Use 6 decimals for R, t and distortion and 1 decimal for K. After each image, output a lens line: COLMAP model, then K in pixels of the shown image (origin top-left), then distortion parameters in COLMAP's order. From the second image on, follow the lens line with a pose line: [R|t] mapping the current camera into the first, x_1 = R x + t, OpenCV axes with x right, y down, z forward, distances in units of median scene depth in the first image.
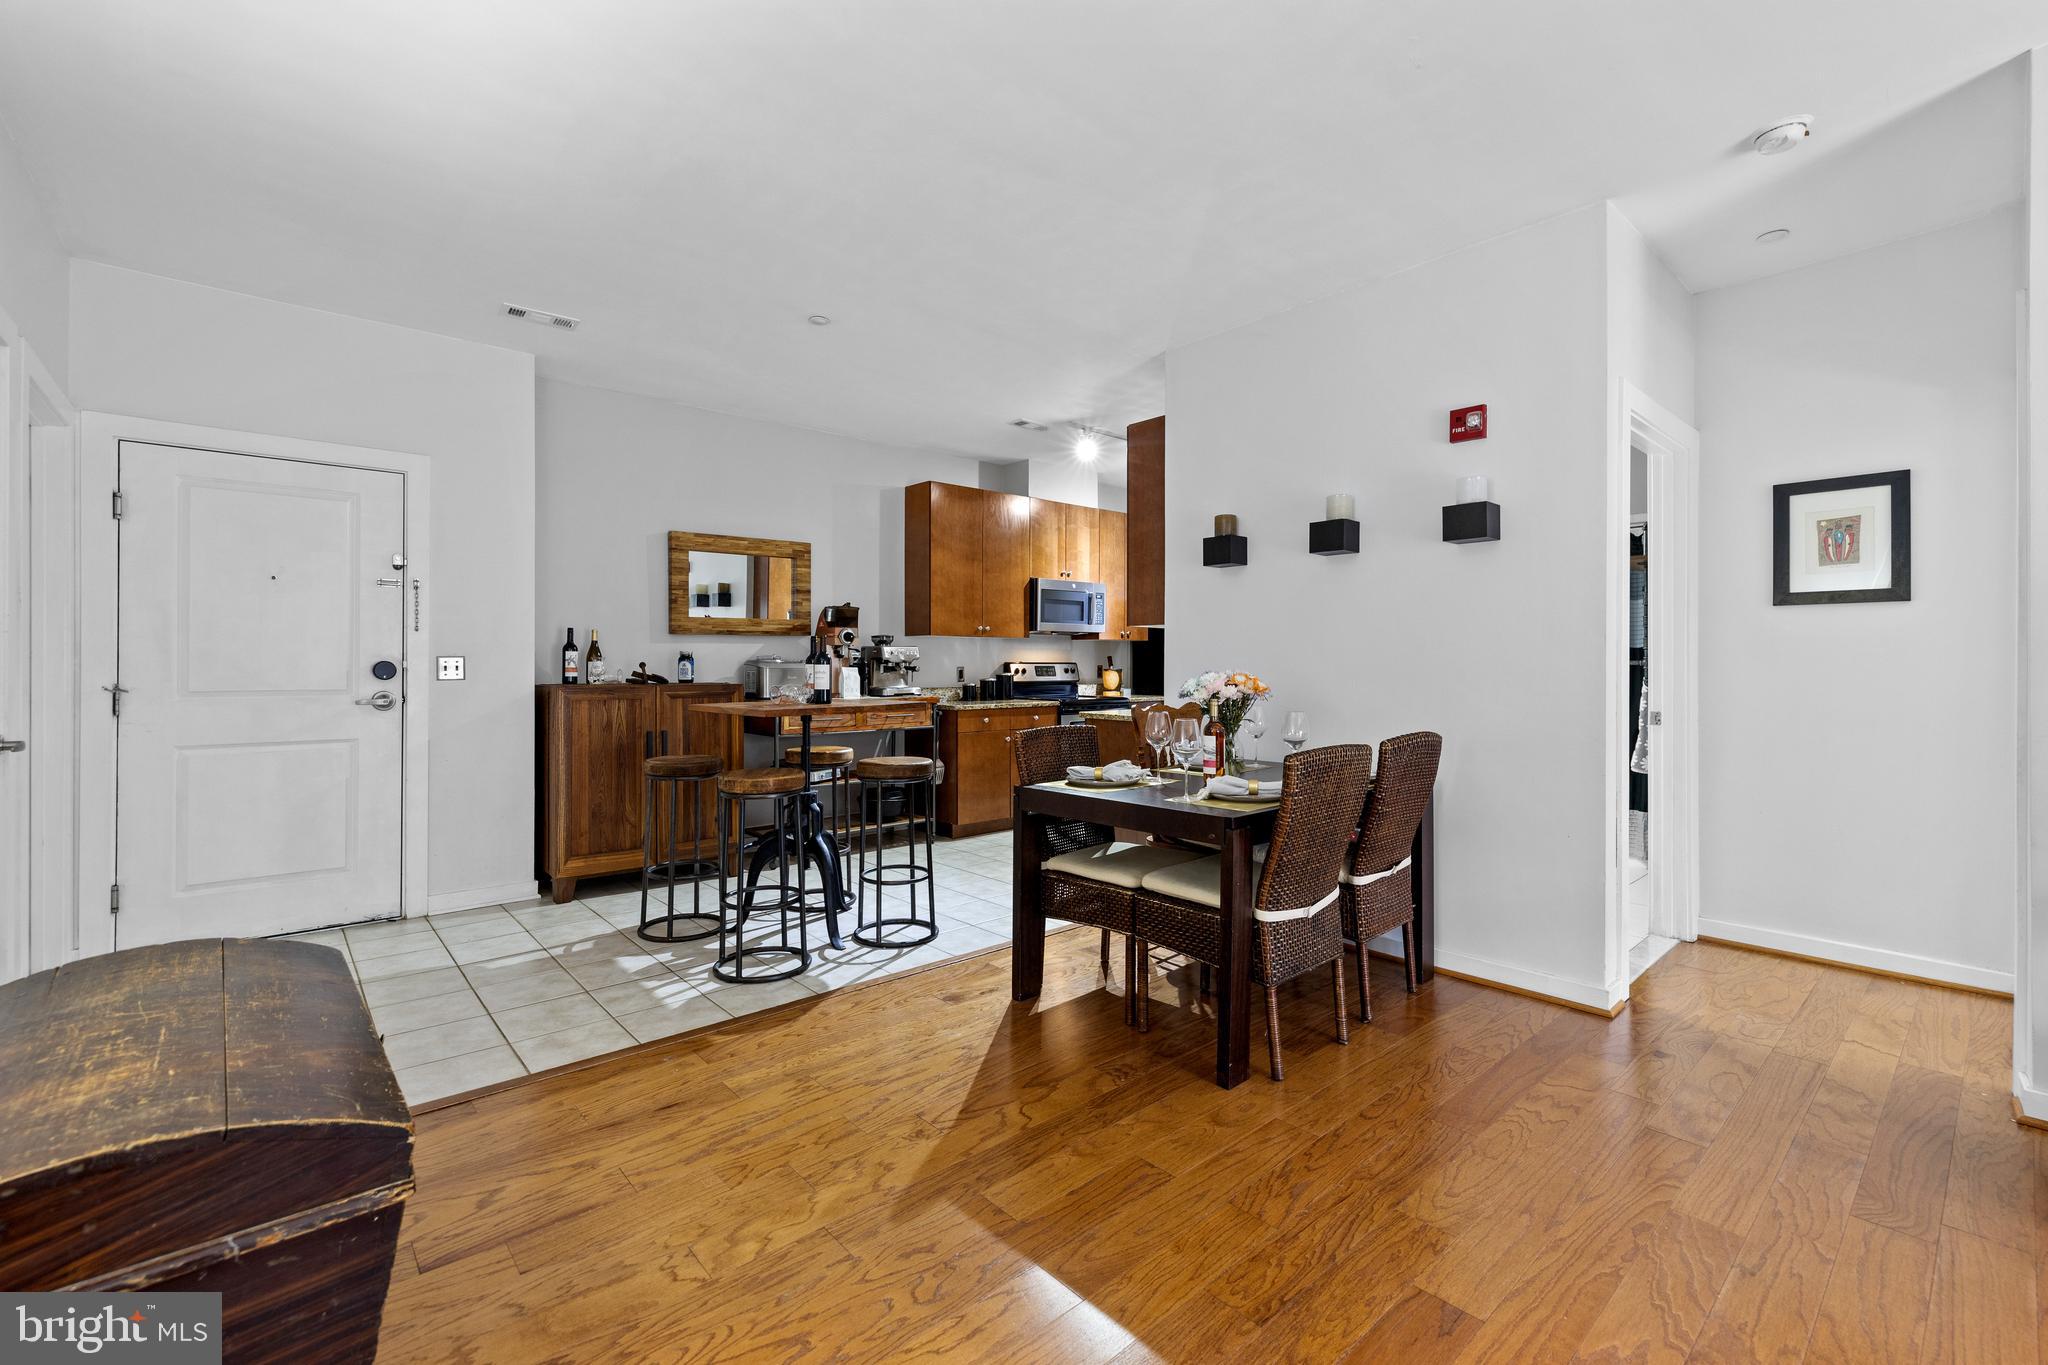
lens RADIAL K [[870.1, 0, 1011.7], [0, 870.1, 662.0], [0, 0, 1]] dist [0.002381, 0.000106]
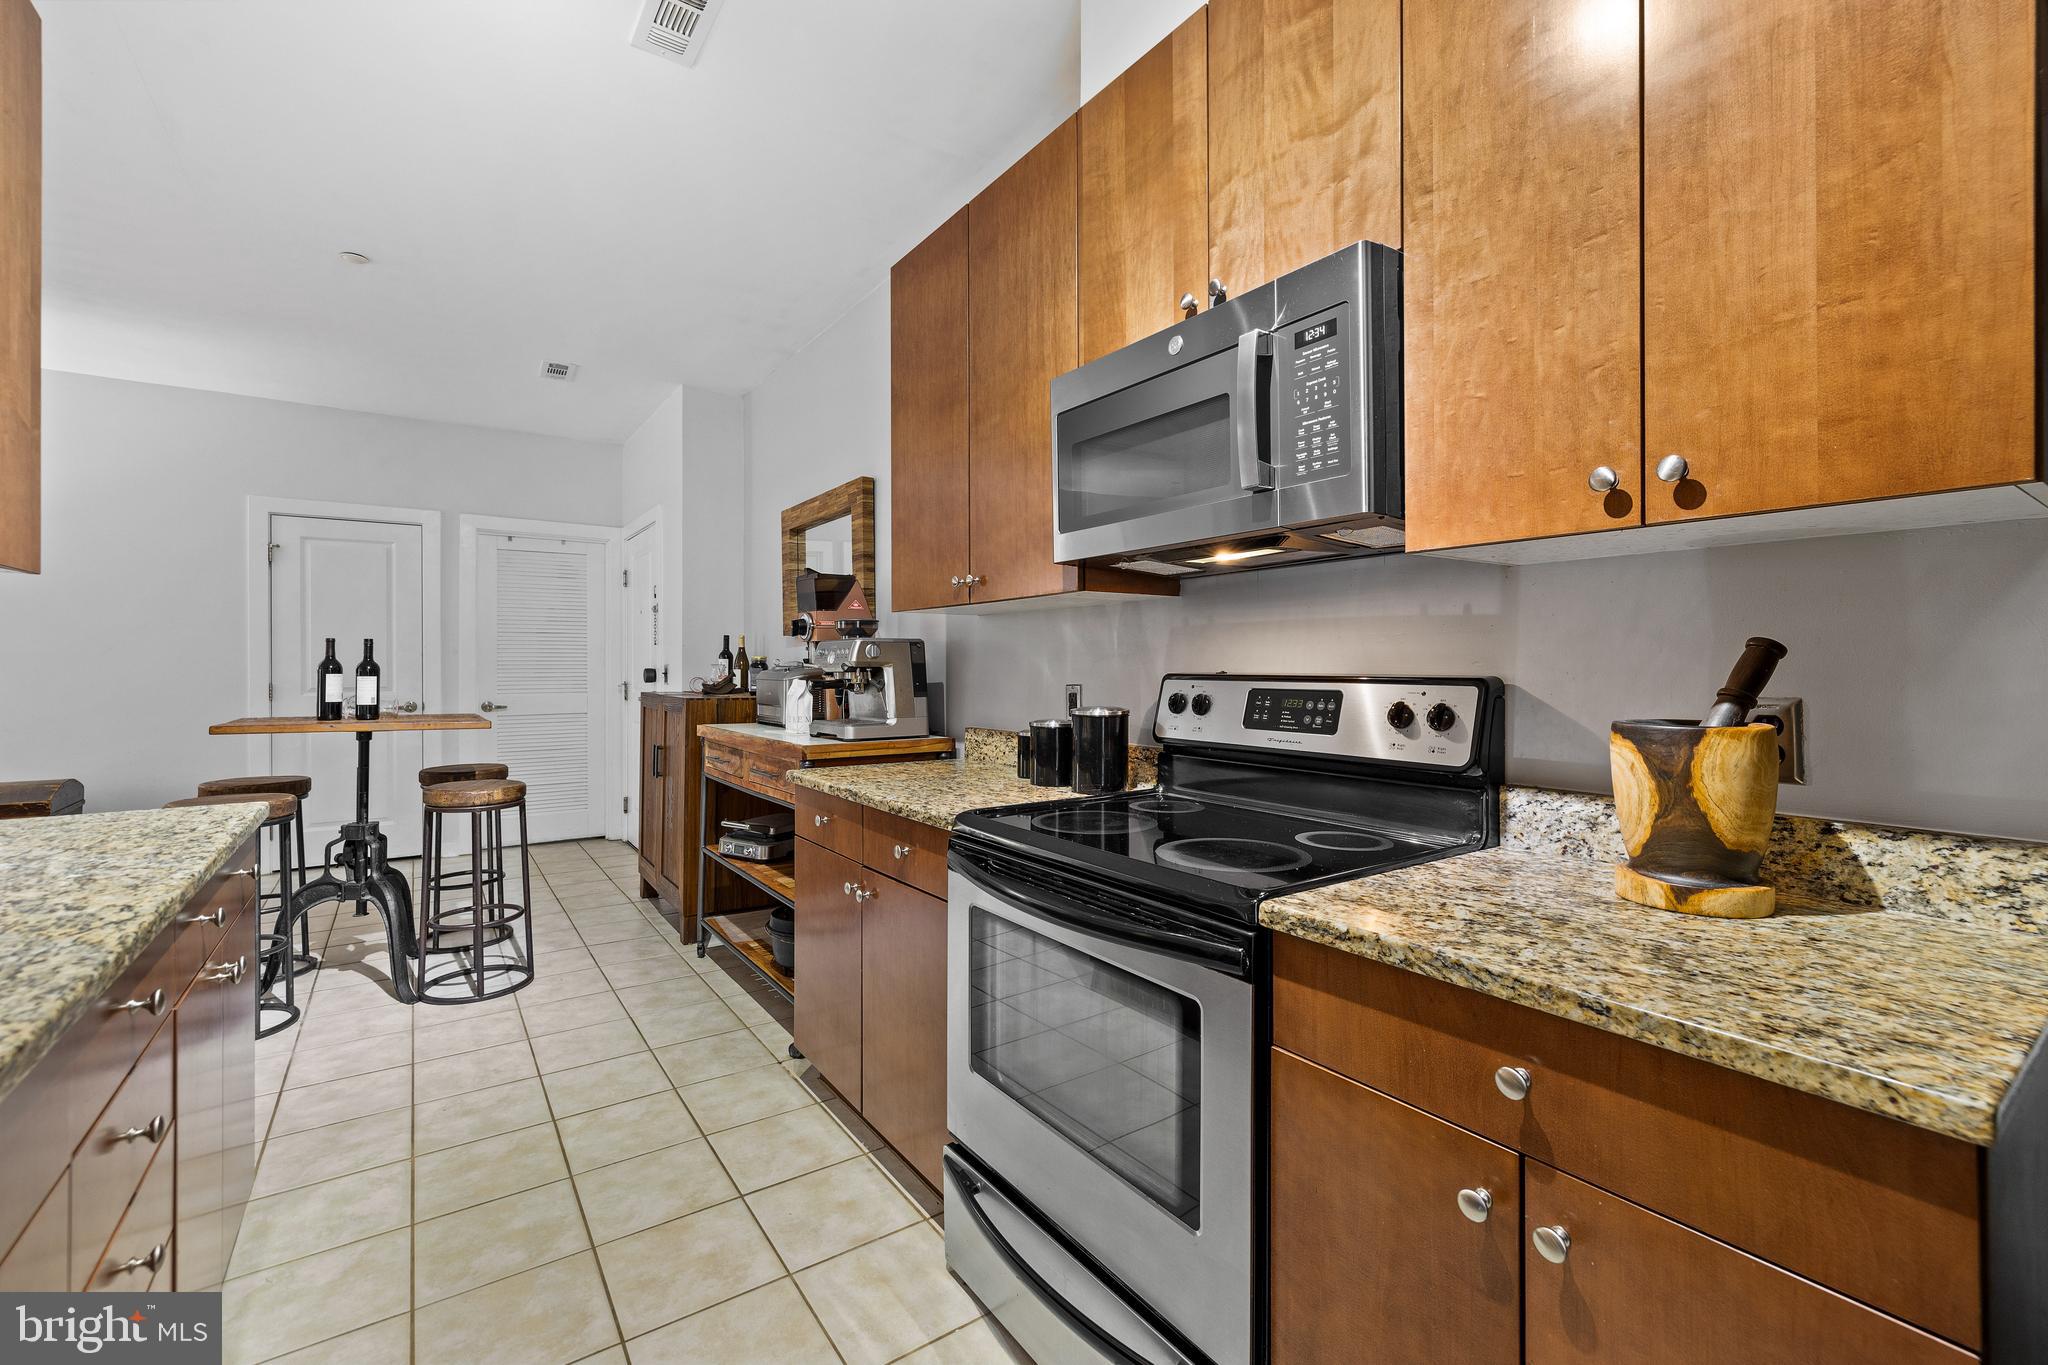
lens RADIAL K [[860.8, 0, 1011.8], [0, 860.8, 666.8], [0, 0, 1]] dist [0.001025, 0.000290]
pose [[-0.105085, -0.000497, -0.994463, 0.507123], [-0.000859, 1.000000, -0.000409, -0.003500], [0.994463, 0.000811, -0.105086, 1.632578]]
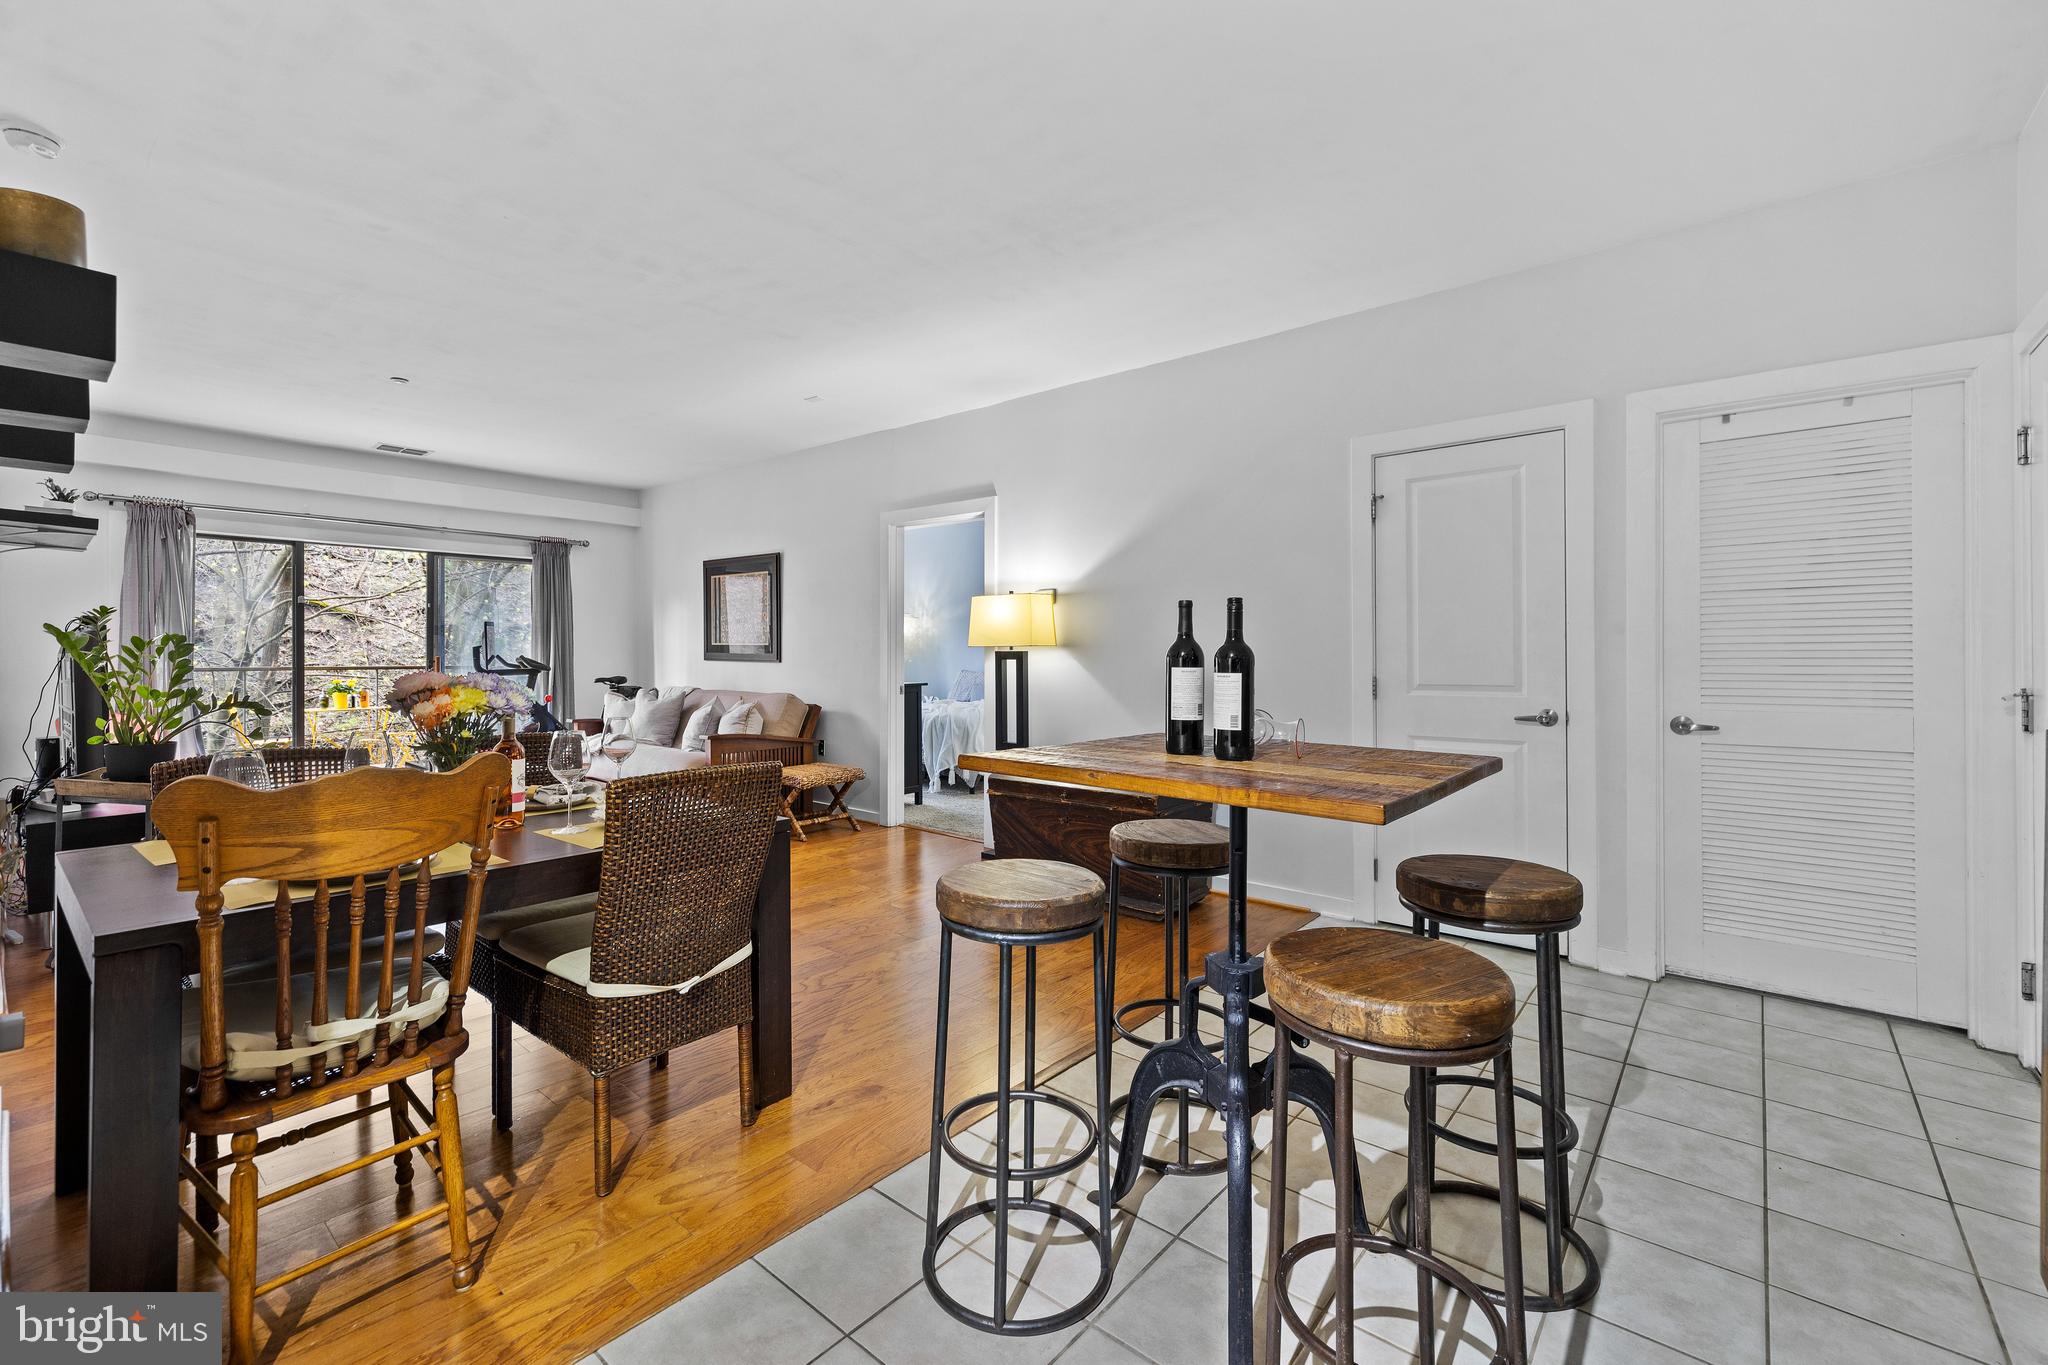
lens RADIAL K [[868.7, 0, 1016.2], [0, 868.7, 653.3], [0, 0, 1]] dist [0.003023, 0.000646]
pose [[-0.988711, -0.000194, -0.149836, -0.061876], [0.000400, 0.999992, -0.003935, -0.001802], [0.149835, -0.003951, -0.988703, 1.341009]]
